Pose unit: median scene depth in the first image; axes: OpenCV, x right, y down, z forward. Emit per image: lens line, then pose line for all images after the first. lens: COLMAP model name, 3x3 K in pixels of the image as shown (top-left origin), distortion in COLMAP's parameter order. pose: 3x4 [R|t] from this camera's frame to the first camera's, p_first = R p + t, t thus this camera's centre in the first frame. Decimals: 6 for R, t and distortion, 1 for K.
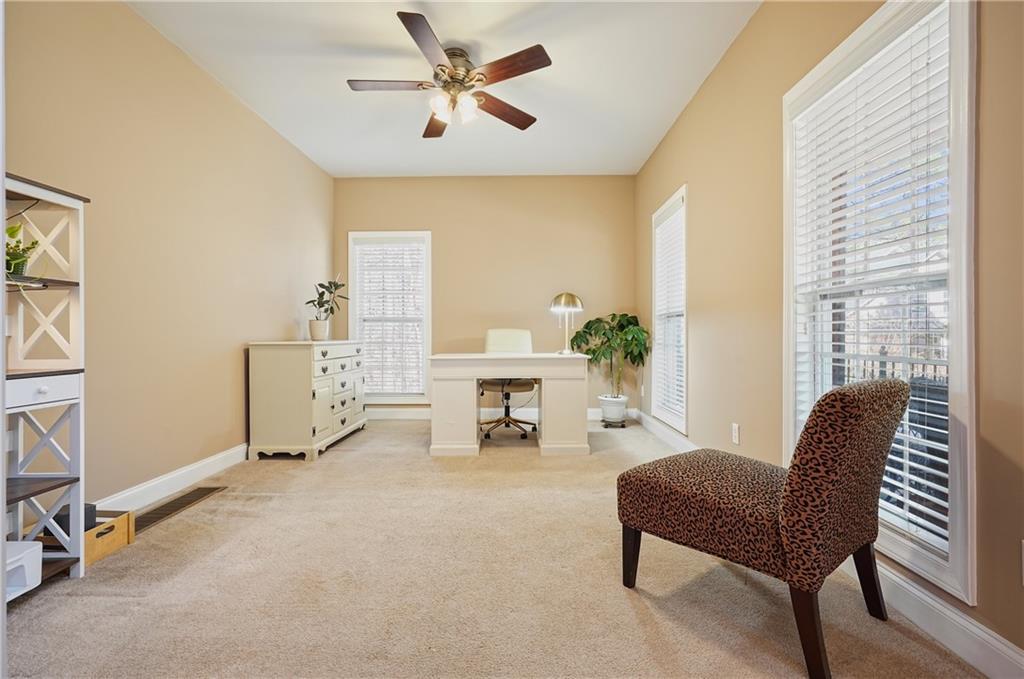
lens RADIAL K [[454.1, 0, 512.0], [0, 454.1, 339.5], [0, 0, 1]] dist [-0.011466, 0.006328]
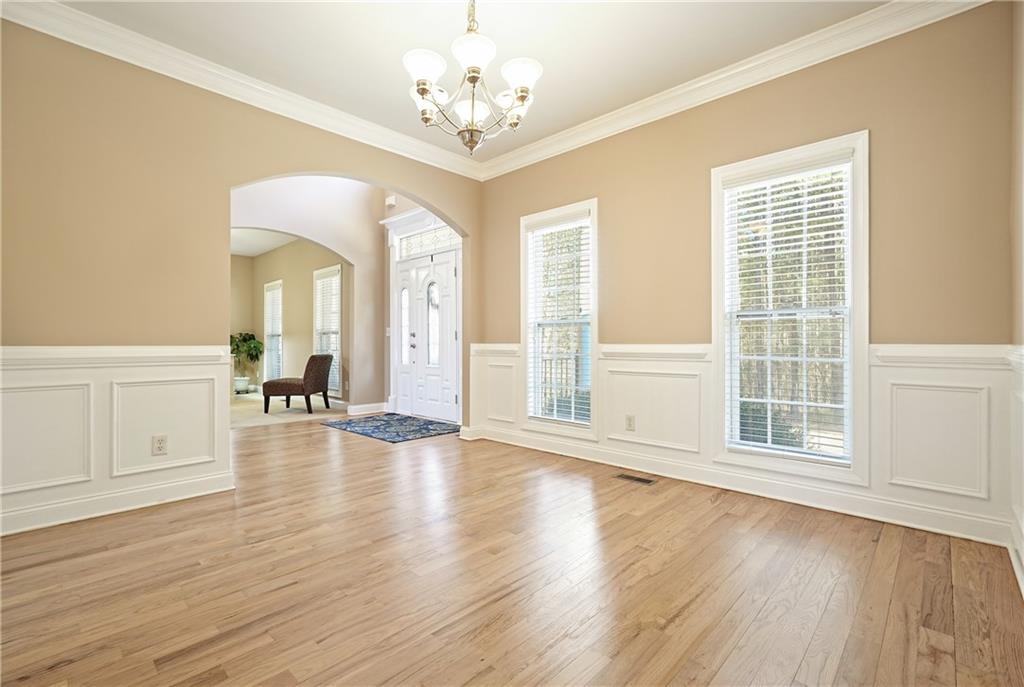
lens RADIAL K [[459.0, 0, 512.0], [0, 459.0, 343.5], [0, 0, 1]] dist [-0.002854, -0.000355]
pose [[0.674787, 0.004471, 0.737999, -0.454601], [0.002803, 0.999959, -0.008621, 0.005081], [-0.738007, 0.007886, 0.674746, -1.191992]]
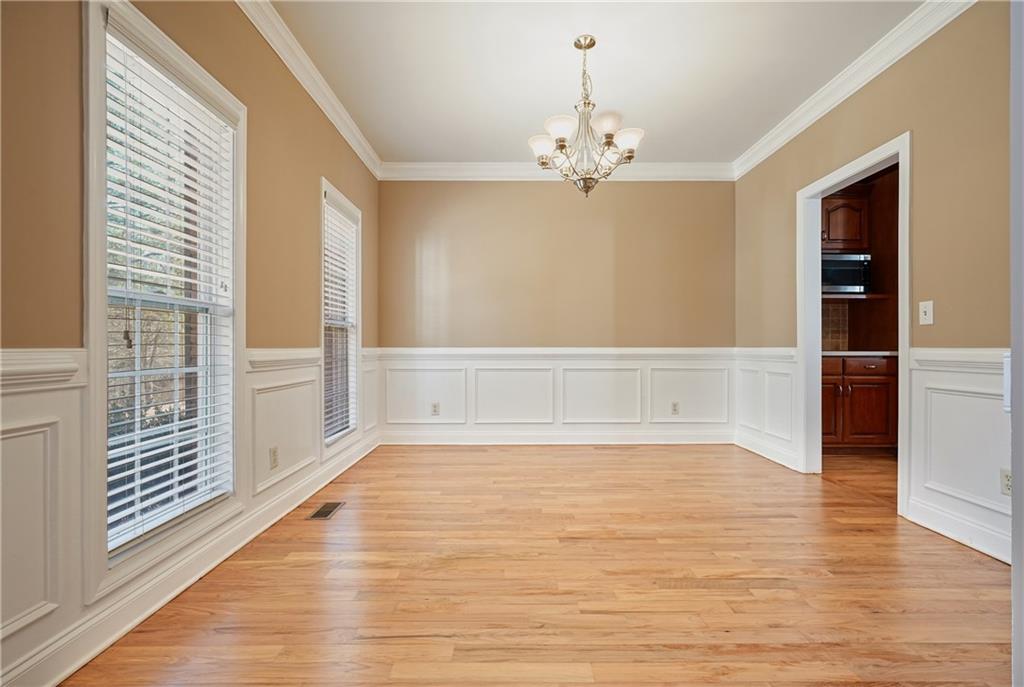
lens RADIAL K [[469.0, 0, 512.0], [0, 469.0, 343.5], [0, 0, 1]] dist [-0.001766, 0.000956]
pose [[-0.999784, 0.006187, -0.019821, -0.003986], [0.006177, 0.999981, 0.000537, -0.004556], [0.019824, 0.000414, -0.999803, -0.188383]]
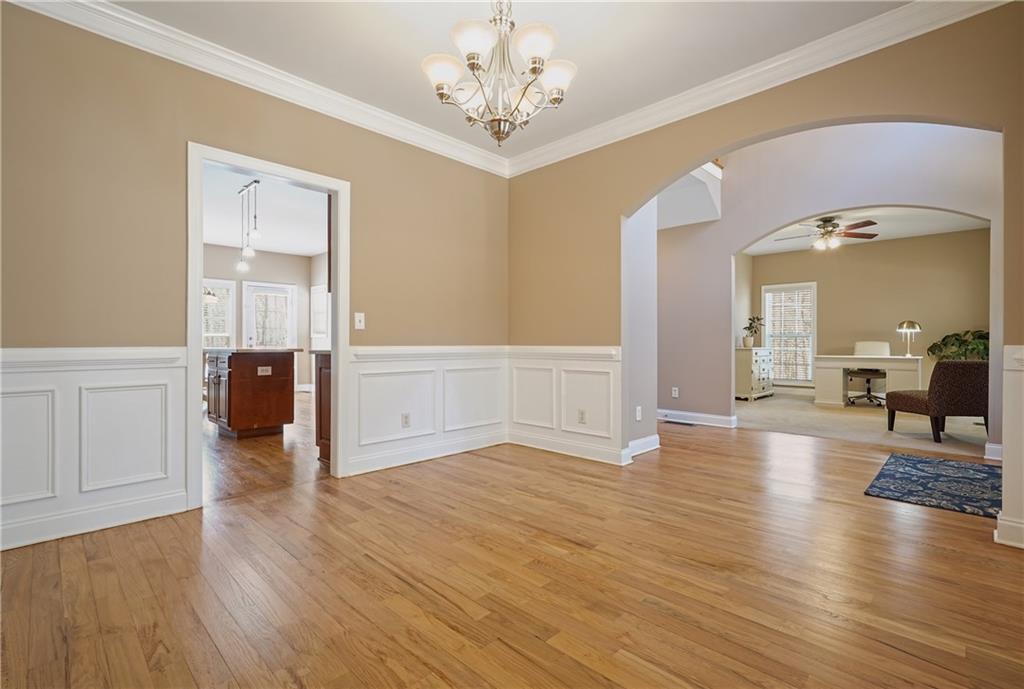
lens RADIAL K [[469.0, 0, 512.0], [0, 469.0, 344.5], [0, 0, 1]] dist [-0.001766, 0.000956]
pose [[0.727109, 0.003816, -0.686511, 0.220642], [-0.007231, 0.999972, -0.002101, 0.001303], [0.686484, 0.006491, 0.727116, -1.165822]]
